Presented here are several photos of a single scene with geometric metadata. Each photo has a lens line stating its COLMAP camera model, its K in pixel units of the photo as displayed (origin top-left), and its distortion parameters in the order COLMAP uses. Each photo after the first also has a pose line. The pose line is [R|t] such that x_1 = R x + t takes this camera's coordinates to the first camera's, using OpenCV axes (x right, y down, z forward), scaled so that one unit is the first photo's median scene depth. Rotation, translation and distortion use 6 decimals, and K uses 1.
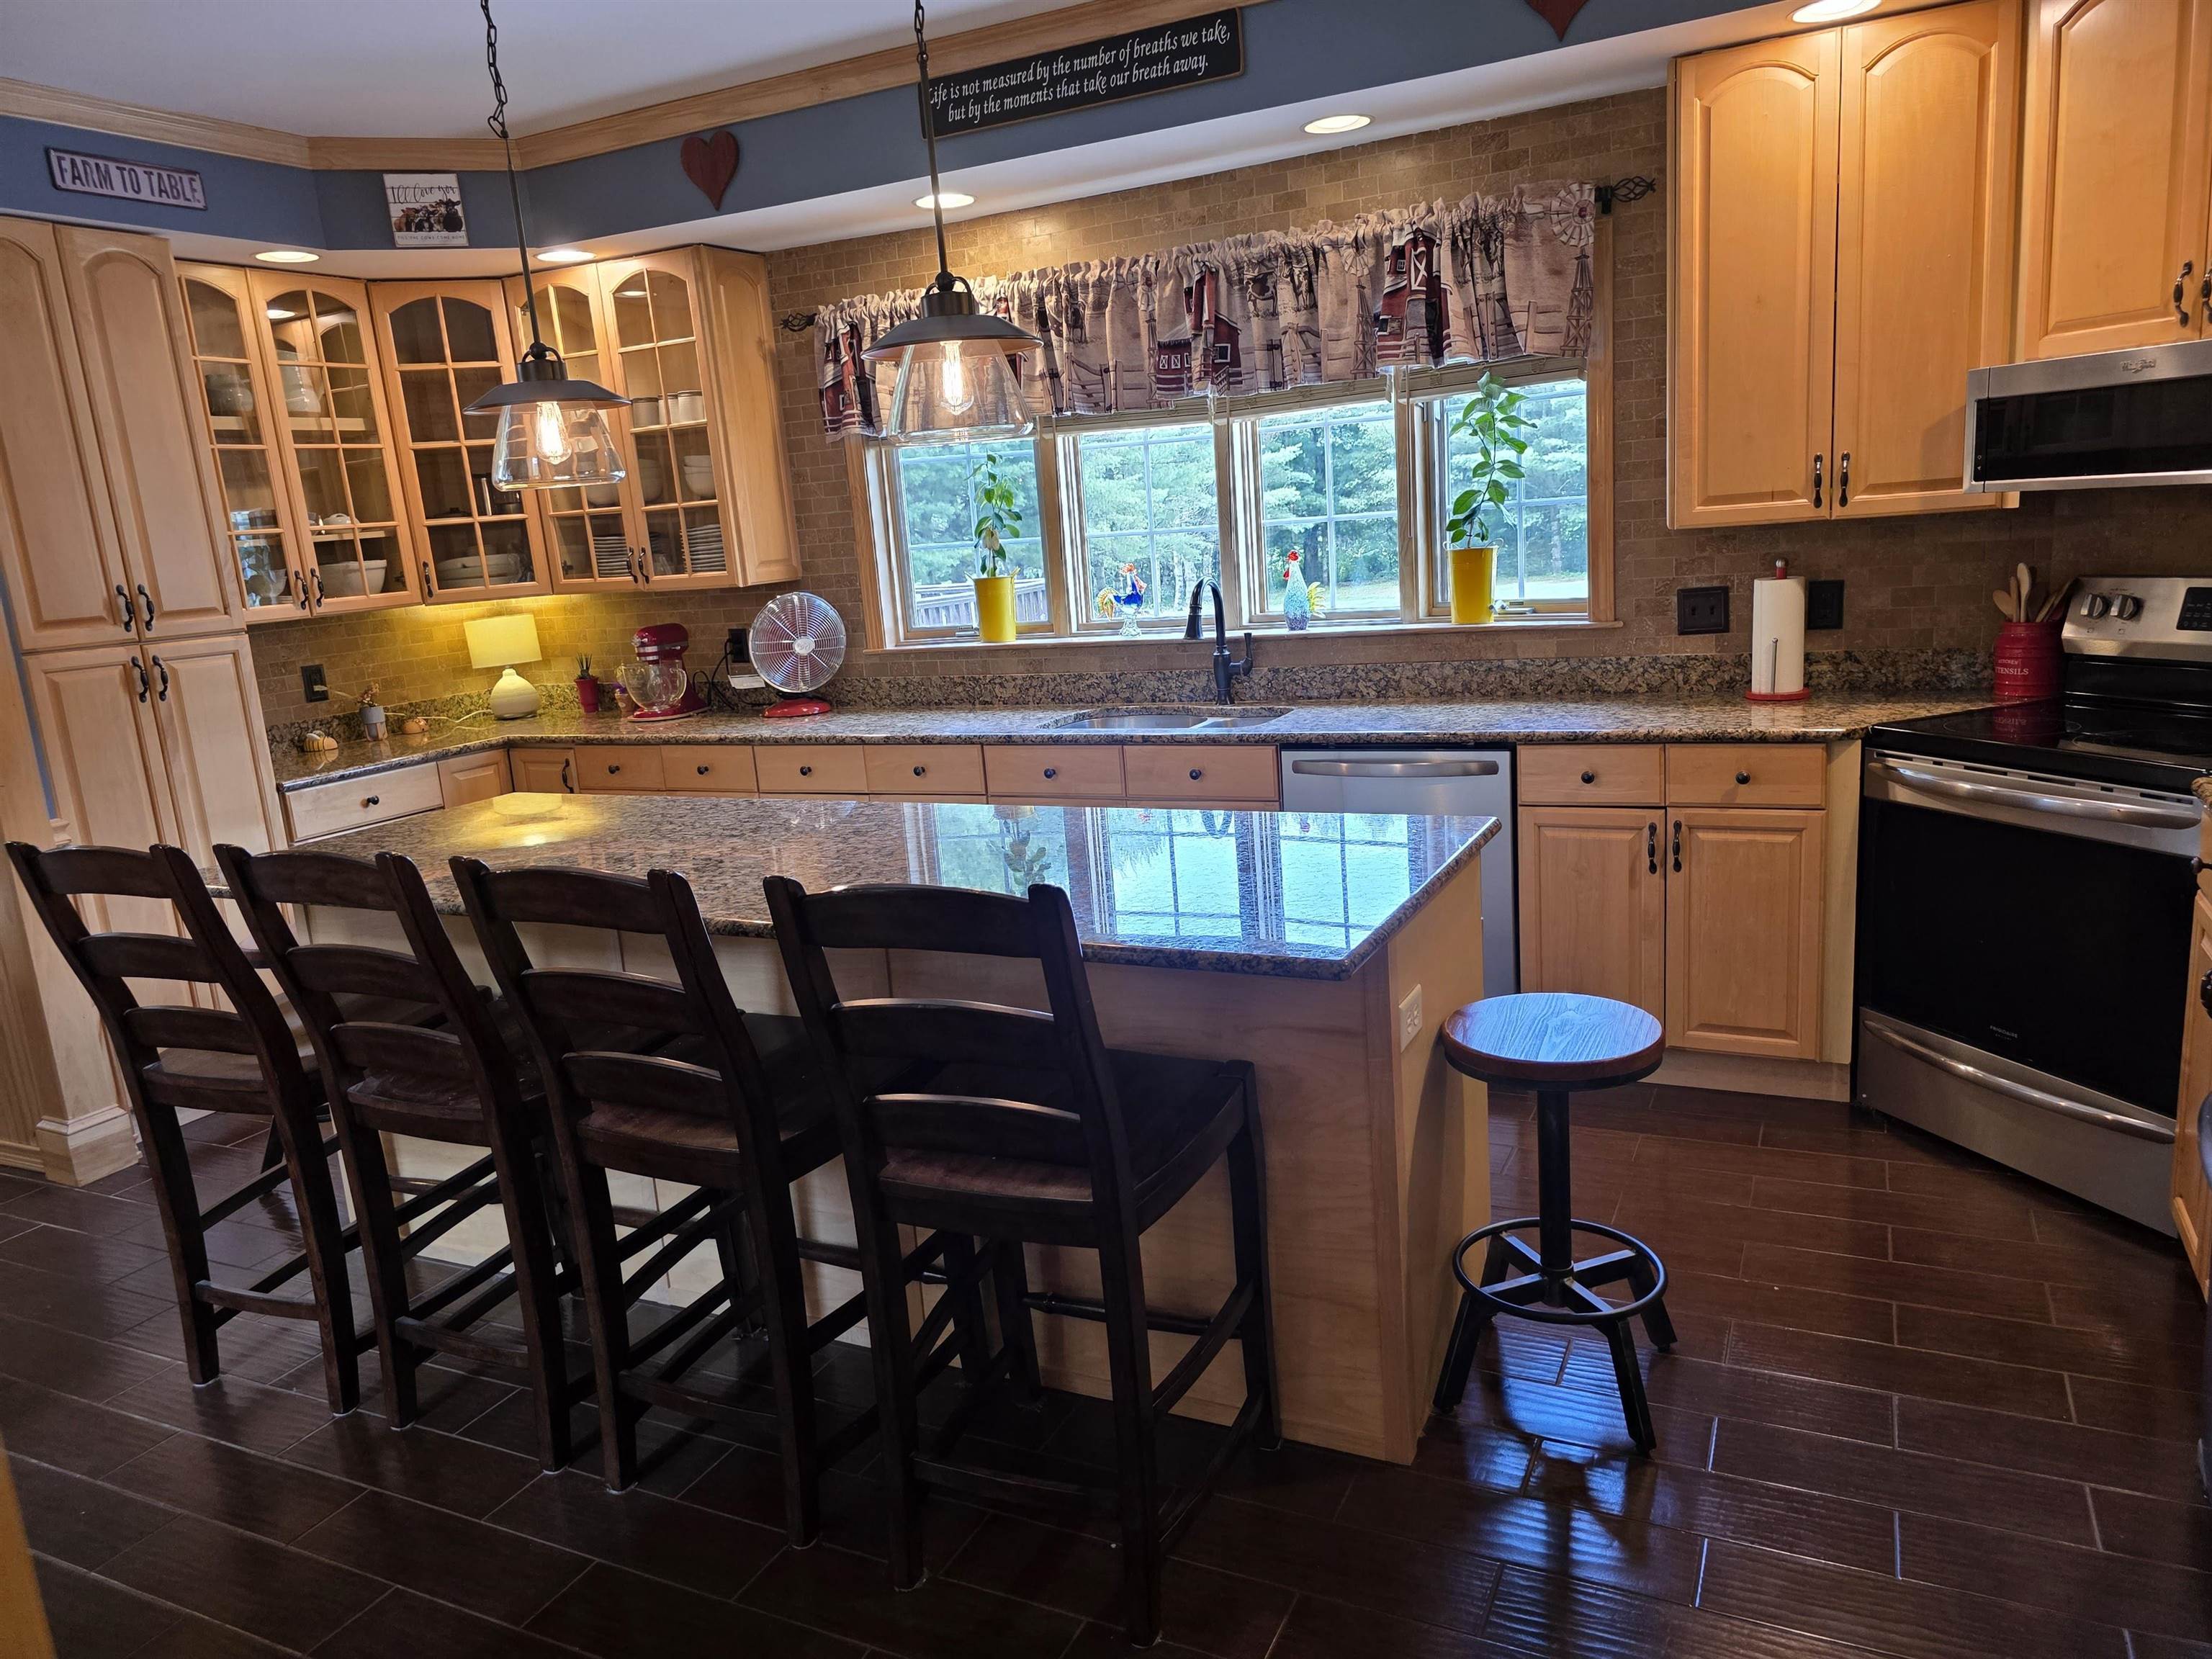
lens RADIAL K [[1487.8, 0, 1108.2], [0, 1487.8, 844.0], [0, 0, 1]] dist [0.029722, -0.015001]
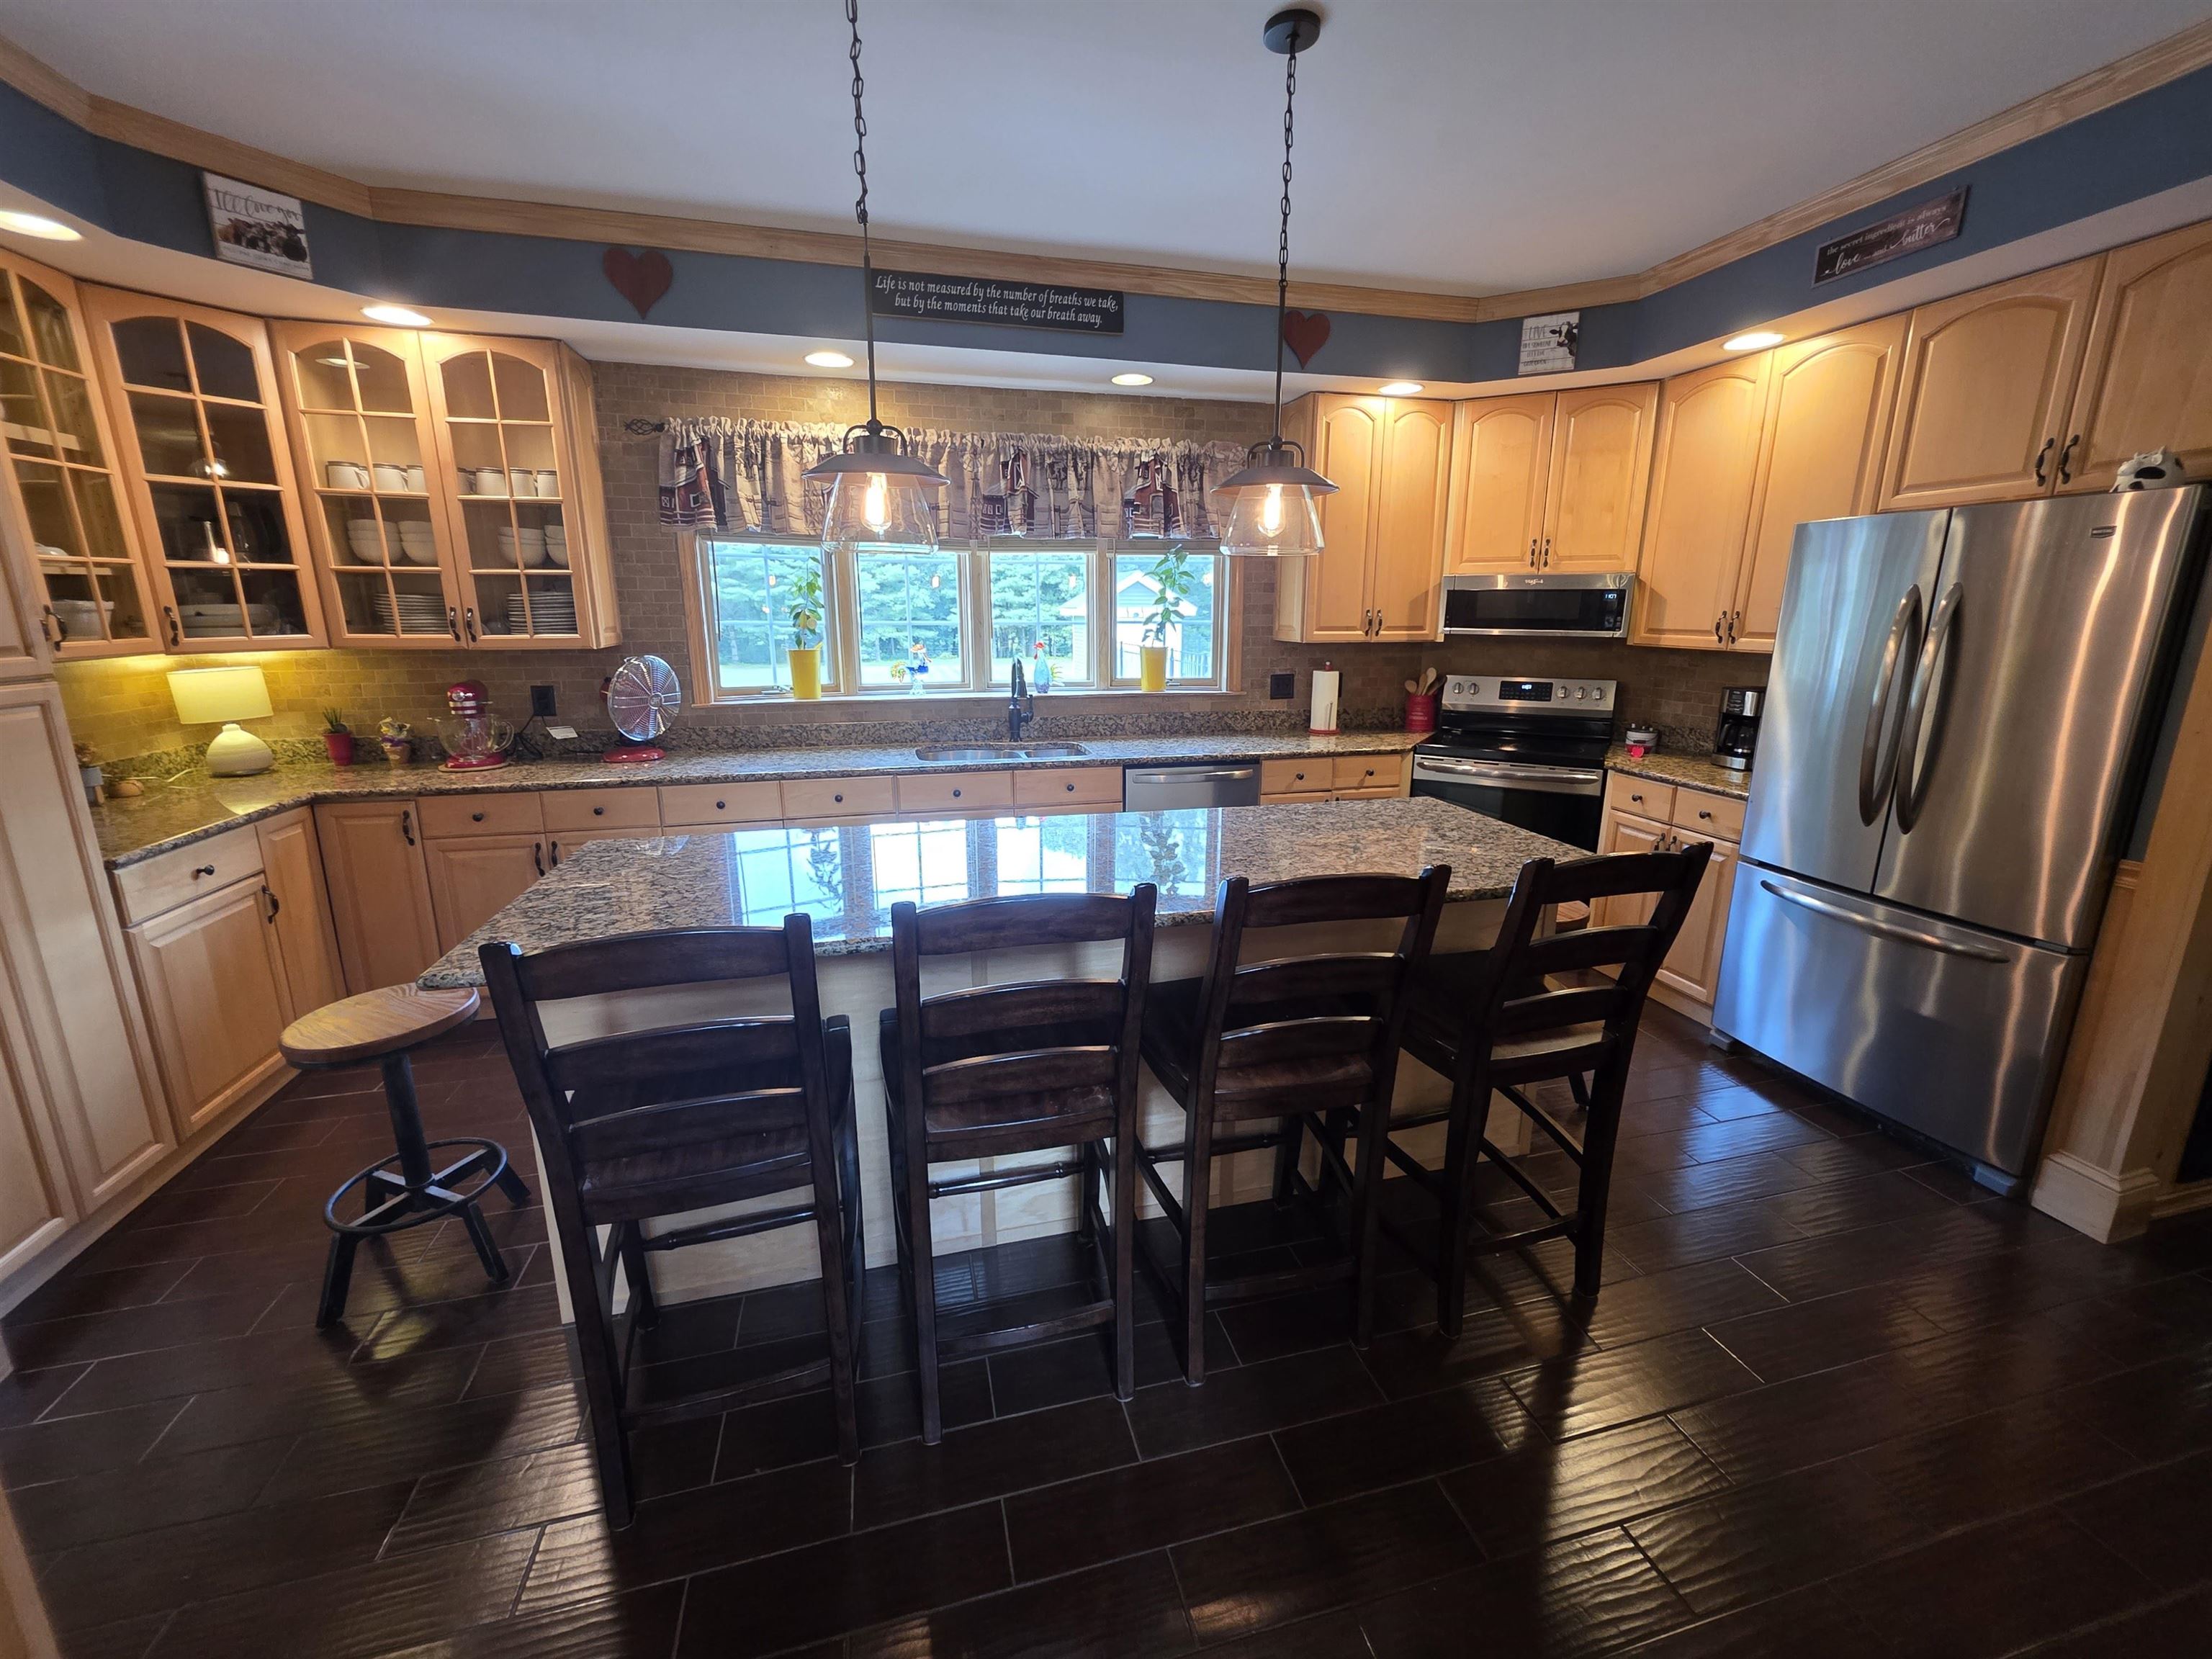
lens RADIAL K [[888.4, 0, 1111.8], [0, 888.4, 822.3], [0, 0, 1]] dist [-0.006415, 0.001142]
pose [[0.755355, -0.079836, 0.650434, -0.447845], [0.082137, 0.996258, 0.026897, -0.029345], [-0.650148, 0.033108, 0.759086, 0.262557]]
